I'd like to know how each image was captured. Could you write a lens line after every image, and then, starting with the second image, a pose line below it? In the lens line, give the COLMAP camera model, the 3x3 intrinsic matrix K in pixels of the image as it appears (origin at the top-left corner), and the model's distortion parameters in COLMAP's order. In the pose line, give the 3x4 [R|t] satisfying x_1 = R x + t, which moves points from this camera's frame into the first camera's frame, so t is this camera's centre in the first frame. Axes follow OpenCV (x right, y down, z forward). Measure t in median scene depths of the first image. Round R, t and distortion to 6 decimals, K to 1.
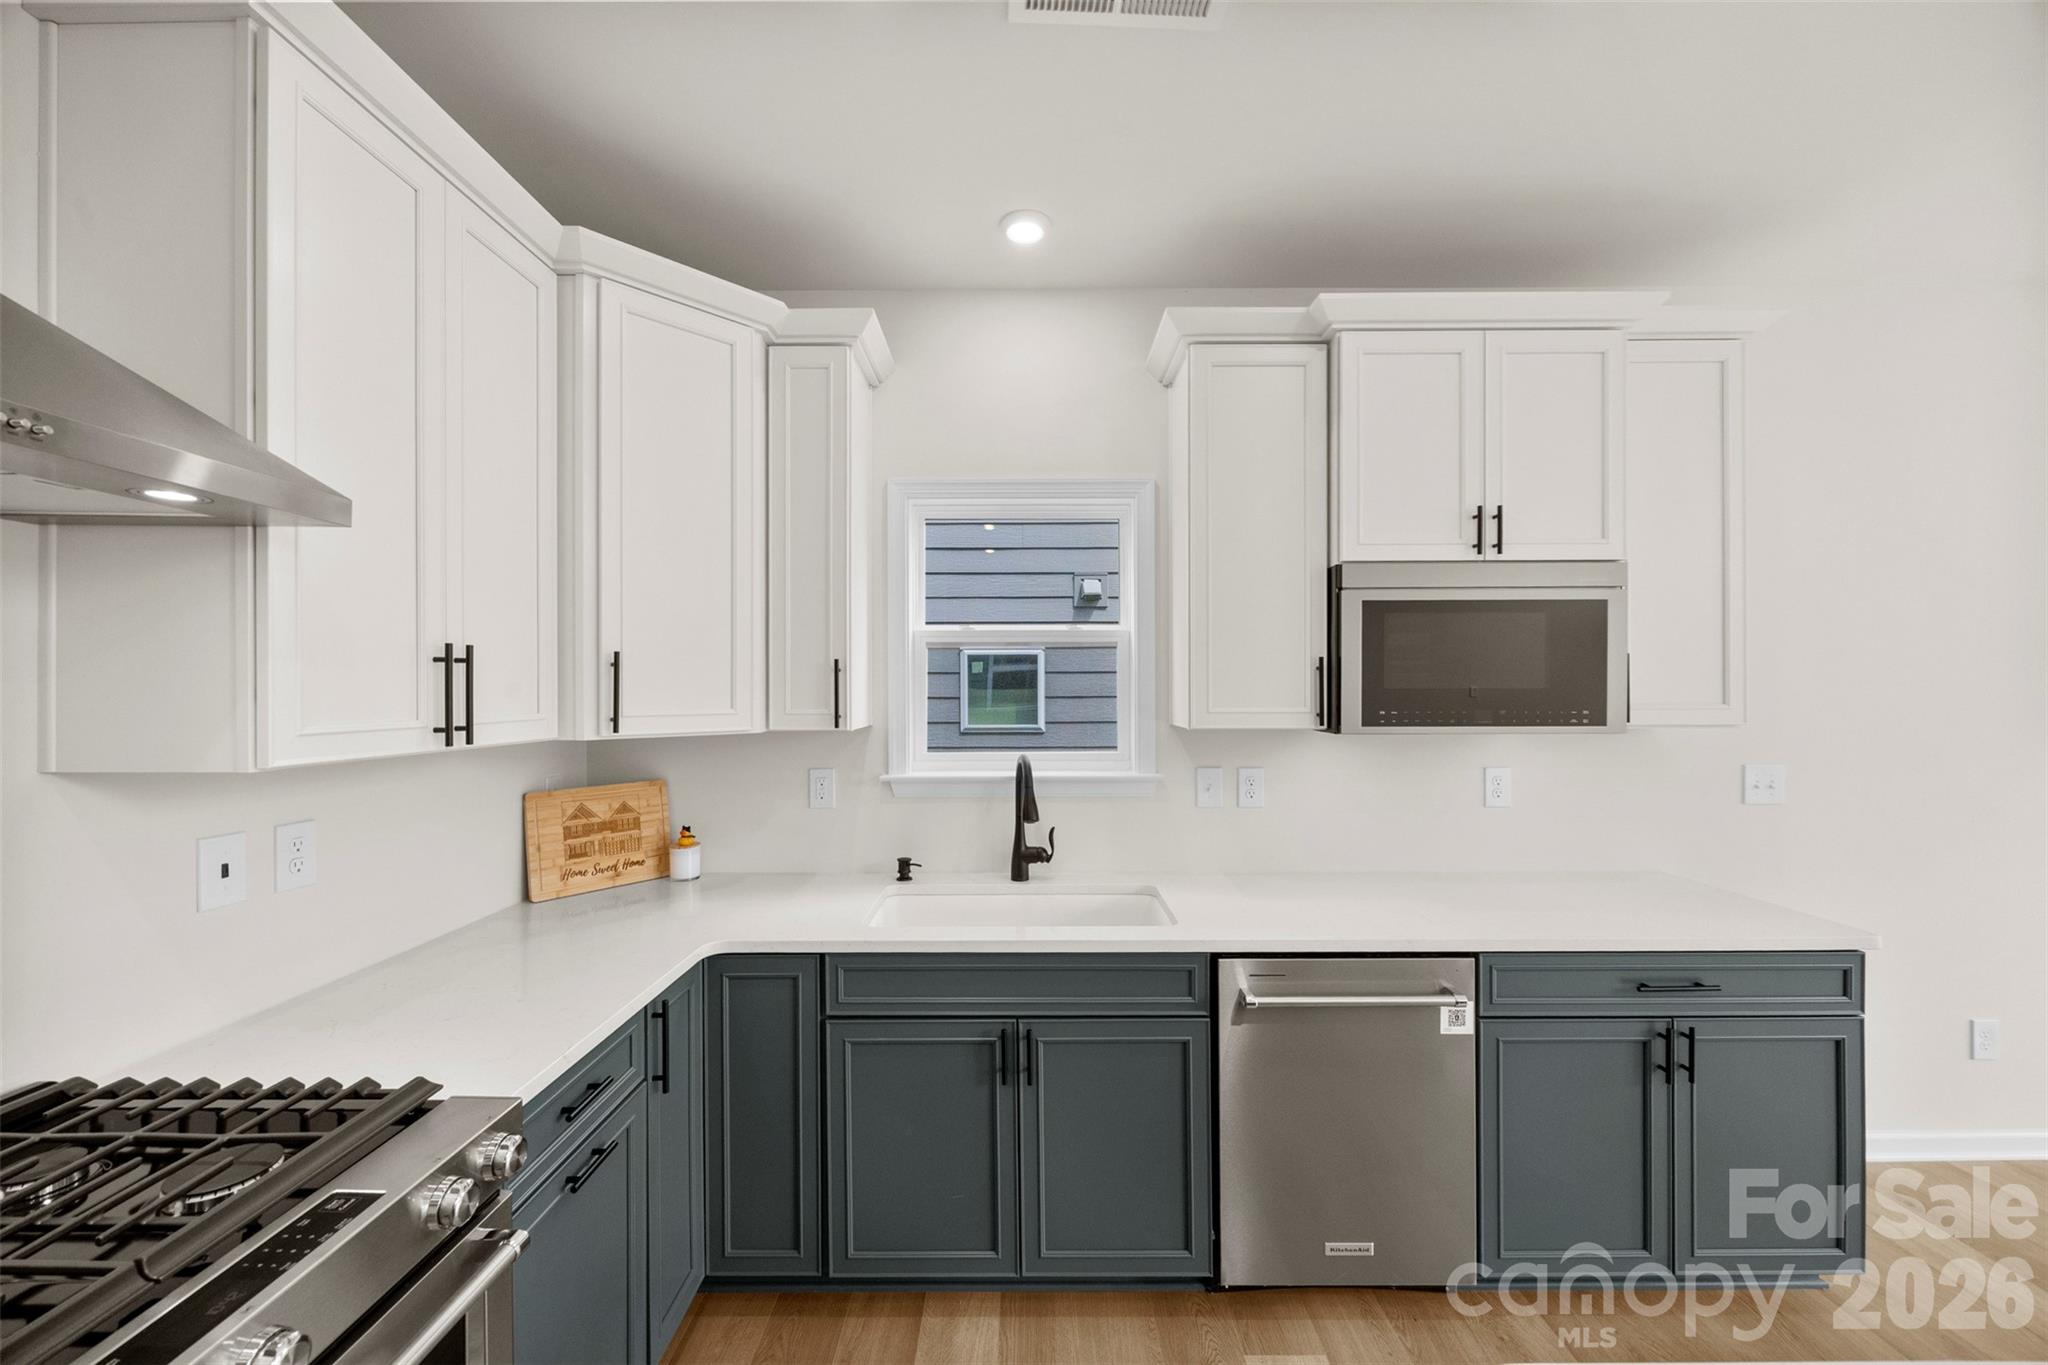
lens RADIAL K [[779.9, 0, 1020.0], [0, 779.9, 690.2], [0, 0, 1]] dist [-0.005412, 0.000790]
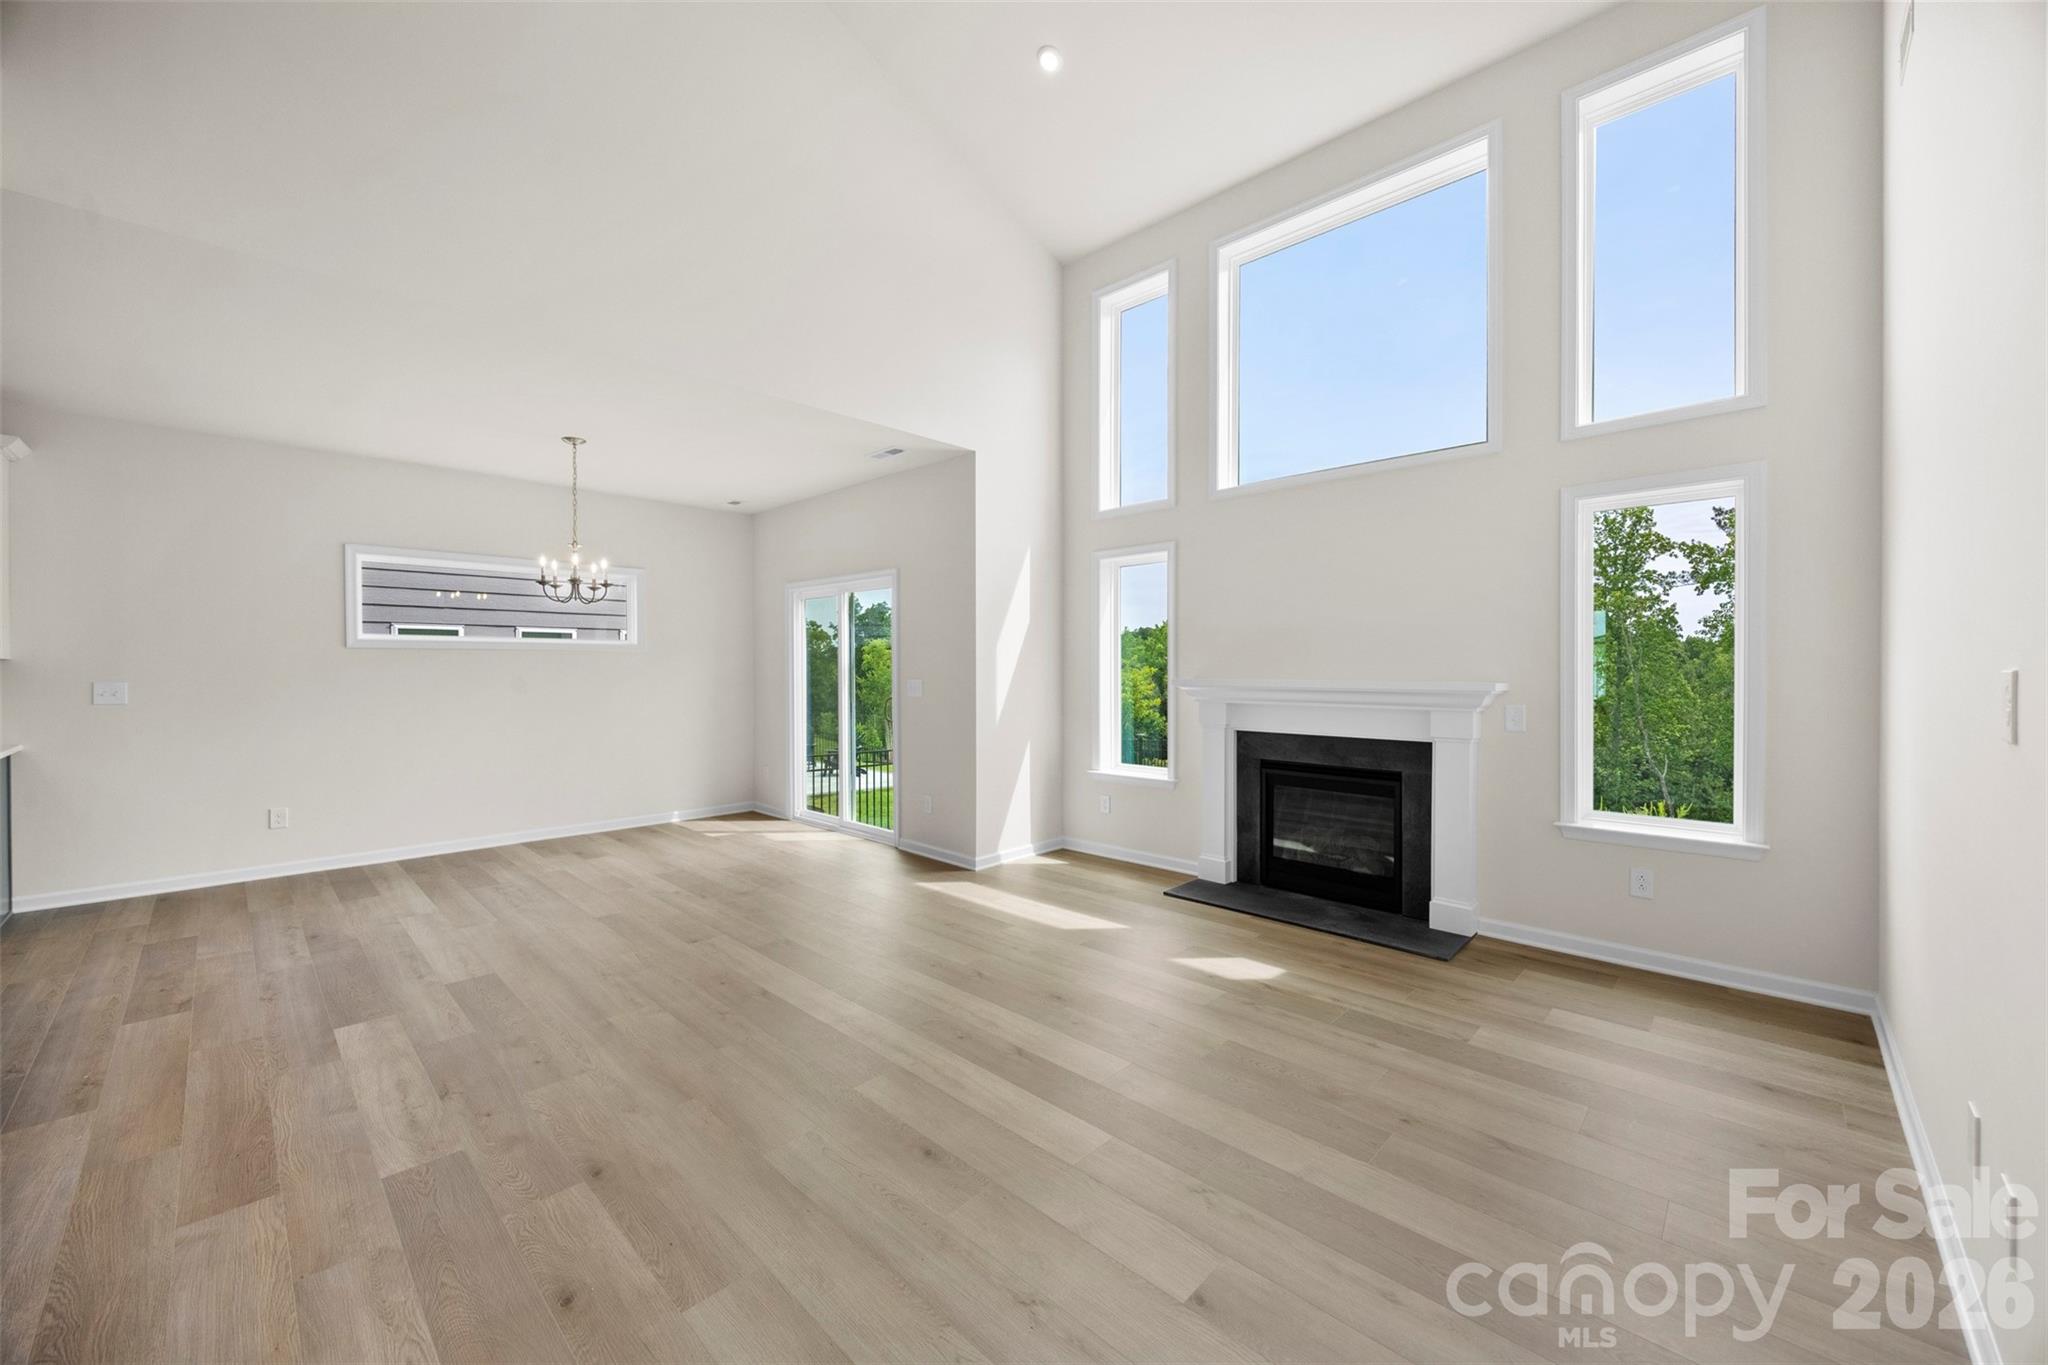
lens RADIAL K [[779.9, 0, 1027.4], [0, 779.9, 671.6], [0, 0, 1]] dist [-0.005412, 0.000790]
pose [[0.687396, -0.001621, 0.726281, 1.291783], [0.000595, 0.999998, 0.001669, 0.077246], [-0.726282, -0.000716, 0.687396, -2.107395]]
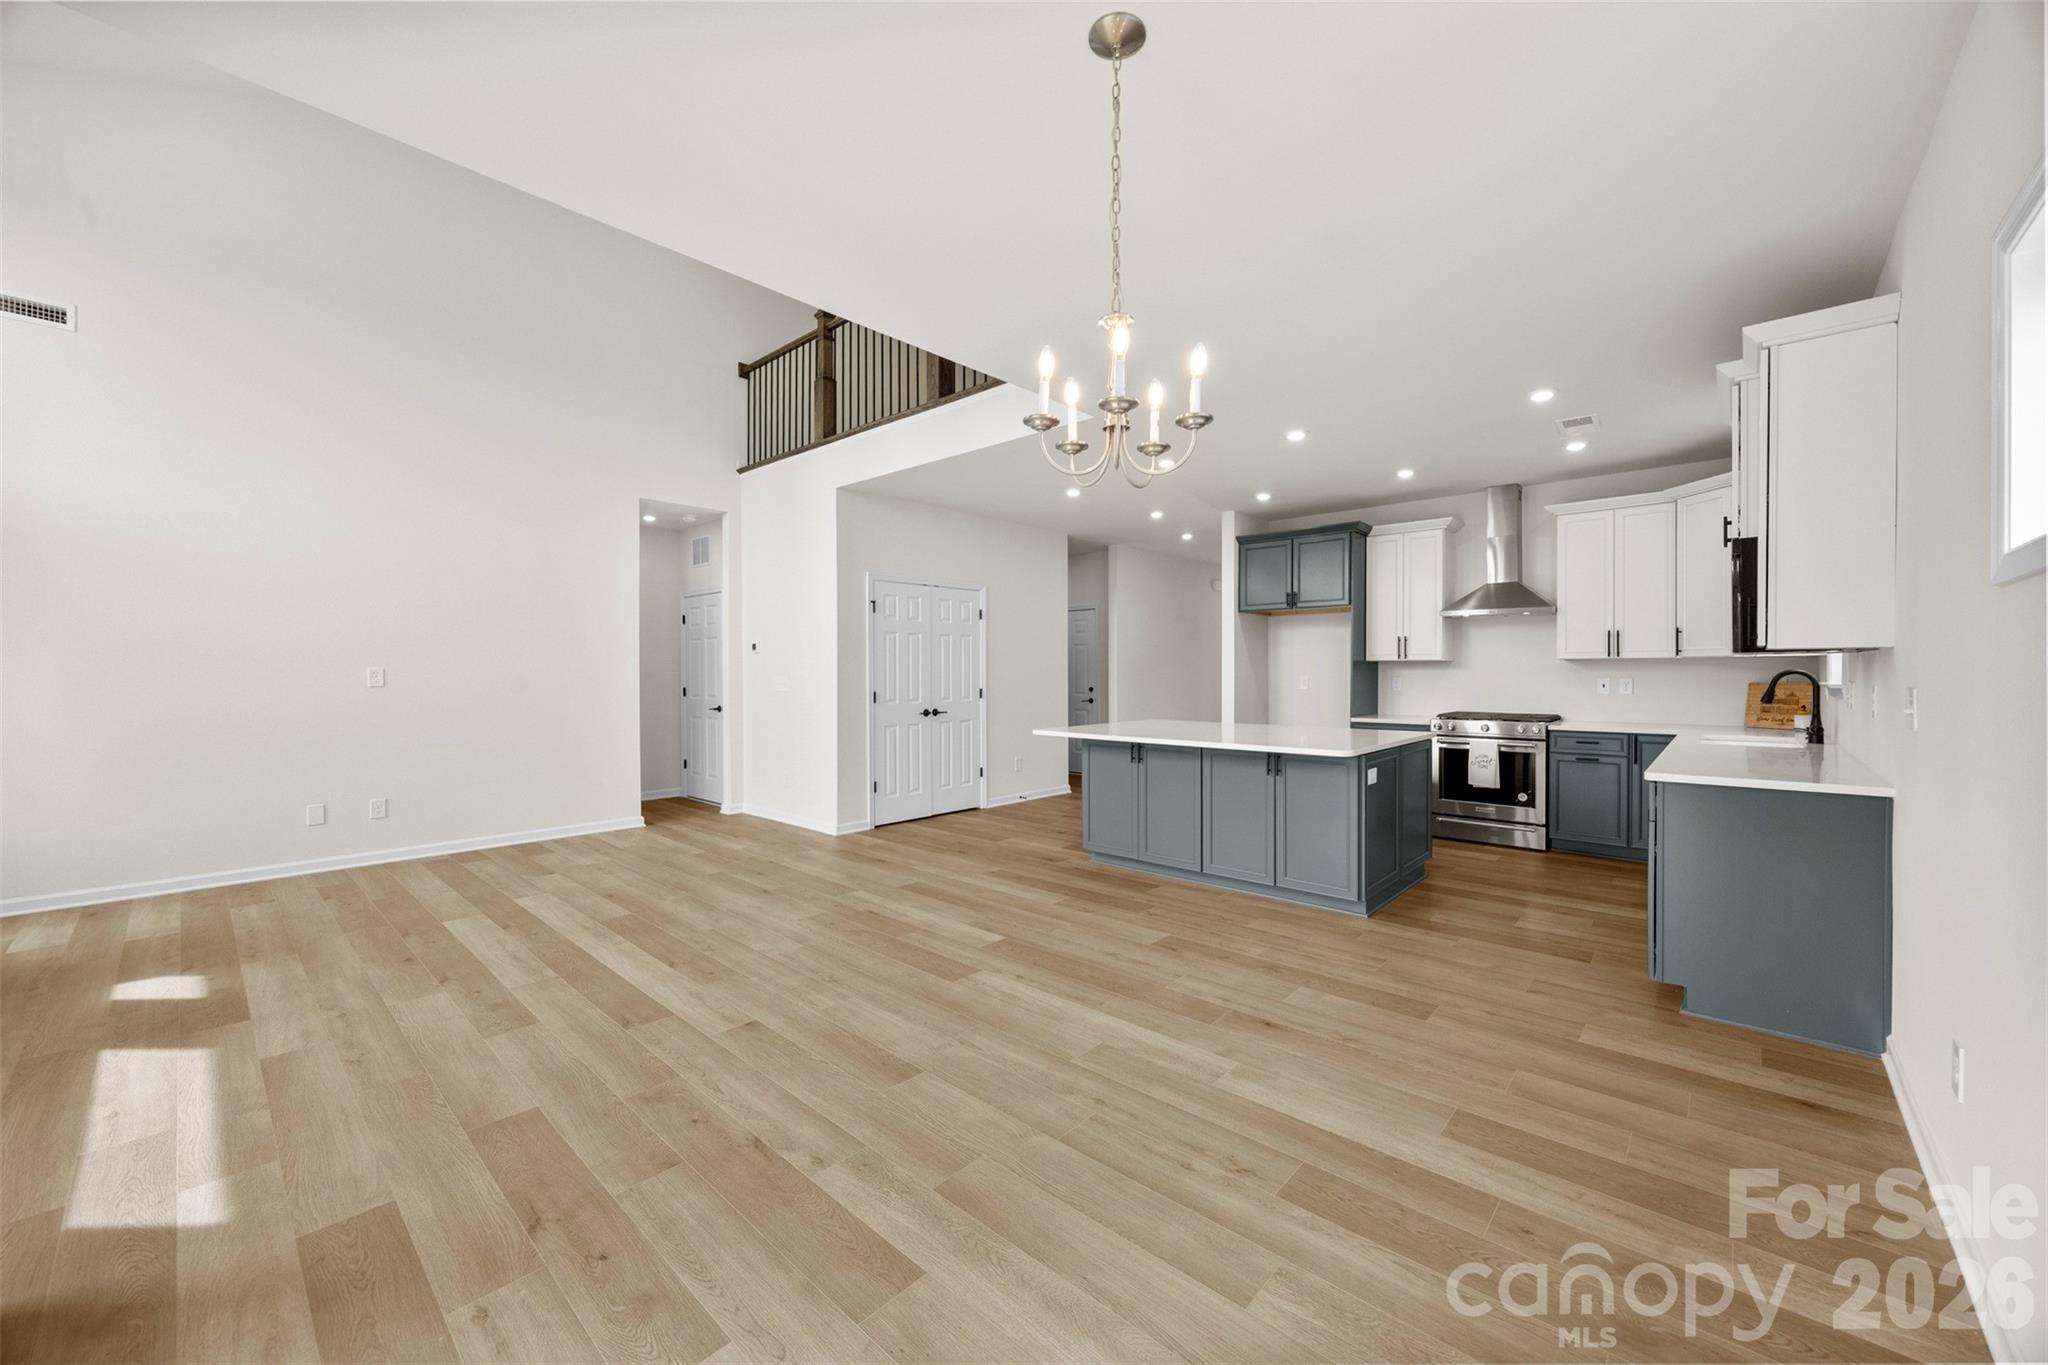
lens RADIAL K [[779.9, 0, 1026.8], [0, 779.9, 675.9], [0, 0, 1]] dist [-0.005412, 0.000790]
pose [[-0.671975, 0.008582, -0.740524, 2.752467], [0.002749, 0.999955, 0.009095, 0.082696], [0.740569, 0.004075, -0.671968, 0.972845]]
